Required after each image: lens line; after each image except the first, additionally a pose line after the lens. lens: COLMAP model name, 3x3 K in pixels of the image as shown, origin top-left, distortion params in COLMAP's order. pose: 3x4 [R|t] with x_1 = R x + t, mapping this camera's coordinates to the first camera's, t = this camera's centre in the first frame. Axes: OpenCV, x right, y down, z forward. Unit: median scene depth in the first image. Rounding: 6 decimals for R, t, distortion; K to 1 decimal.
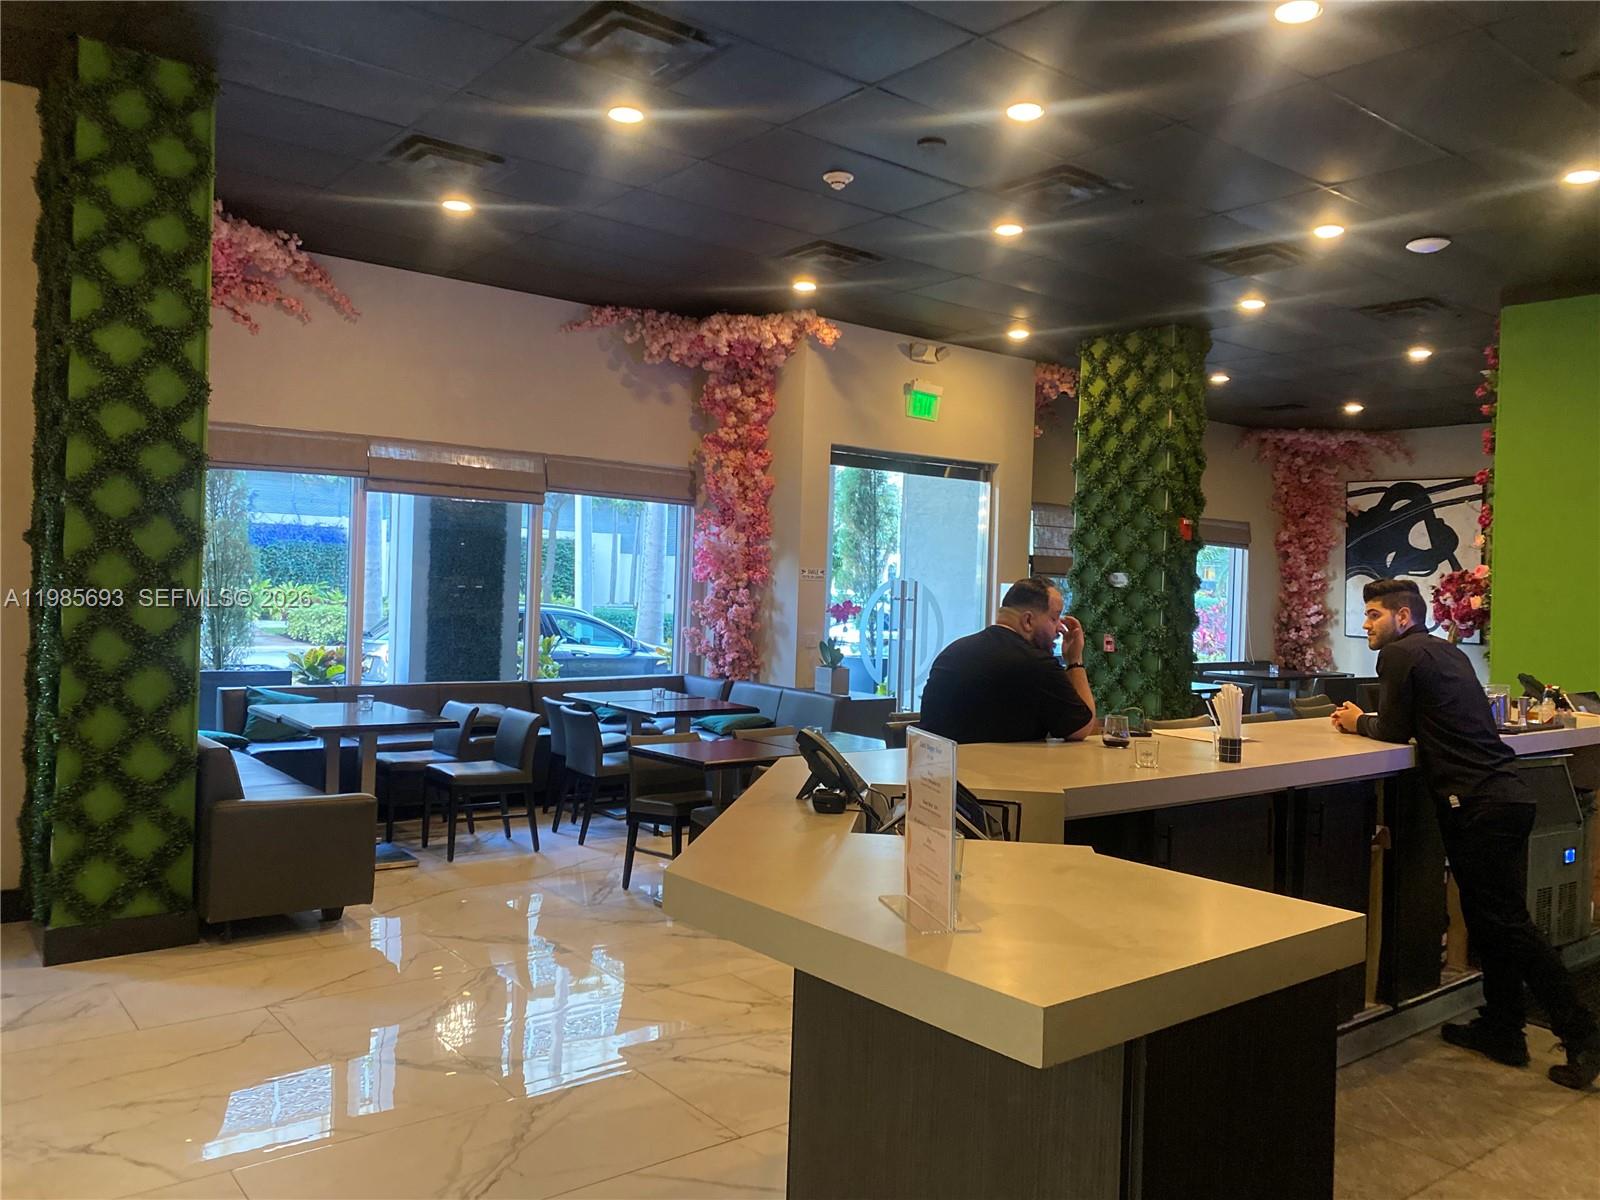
lens RADIAL K [[1278.1, 0, 800.0], [0, 1278.1, 600.0], [0, 0, 1]] dist [-0.067646, -0.003772]
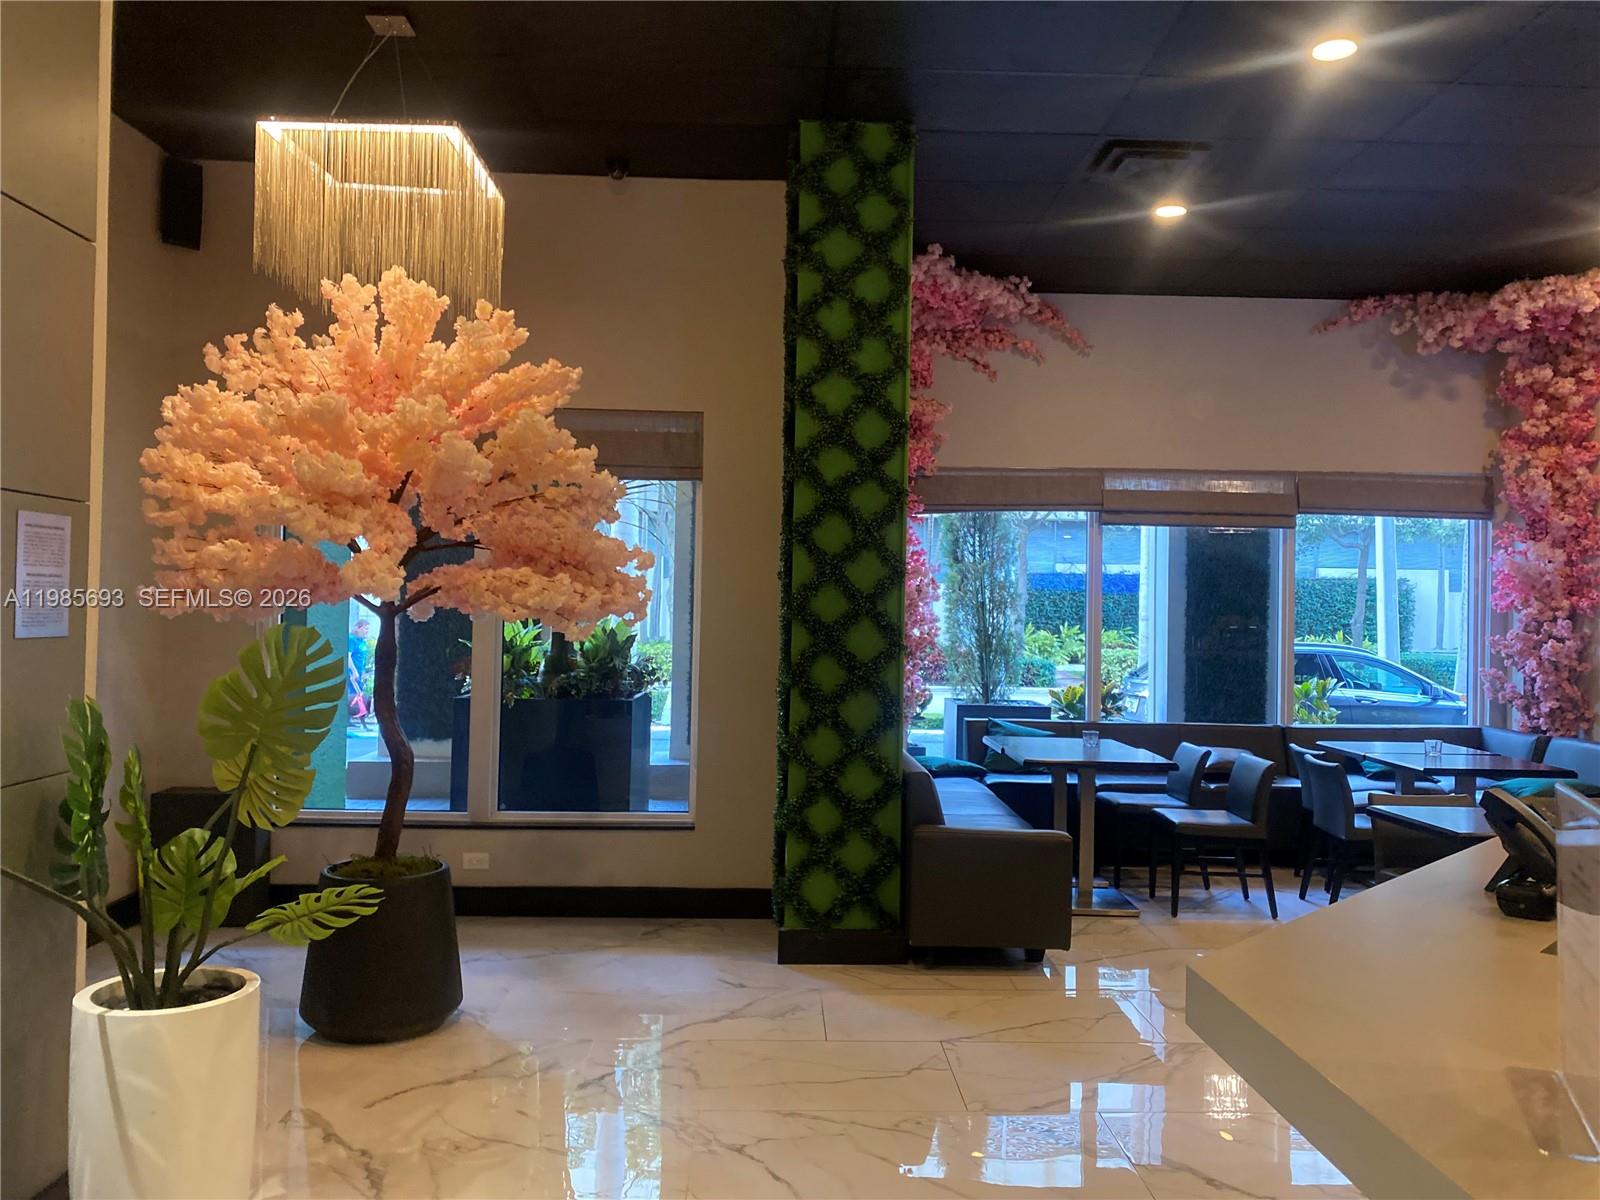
lens RADIAL K [[1191.7, 0, 800.0], [0, 1191.7, 600.0], [0, 0, 1]] dist [0.065501, -0.097245]
pose [[0.775309, -0.024023, -0.631125, 0.065571], [-0.005737, 0.998967, -0.045073, 0.016660], [0.631556, 0.038566, 0.774370, 0.138327]]
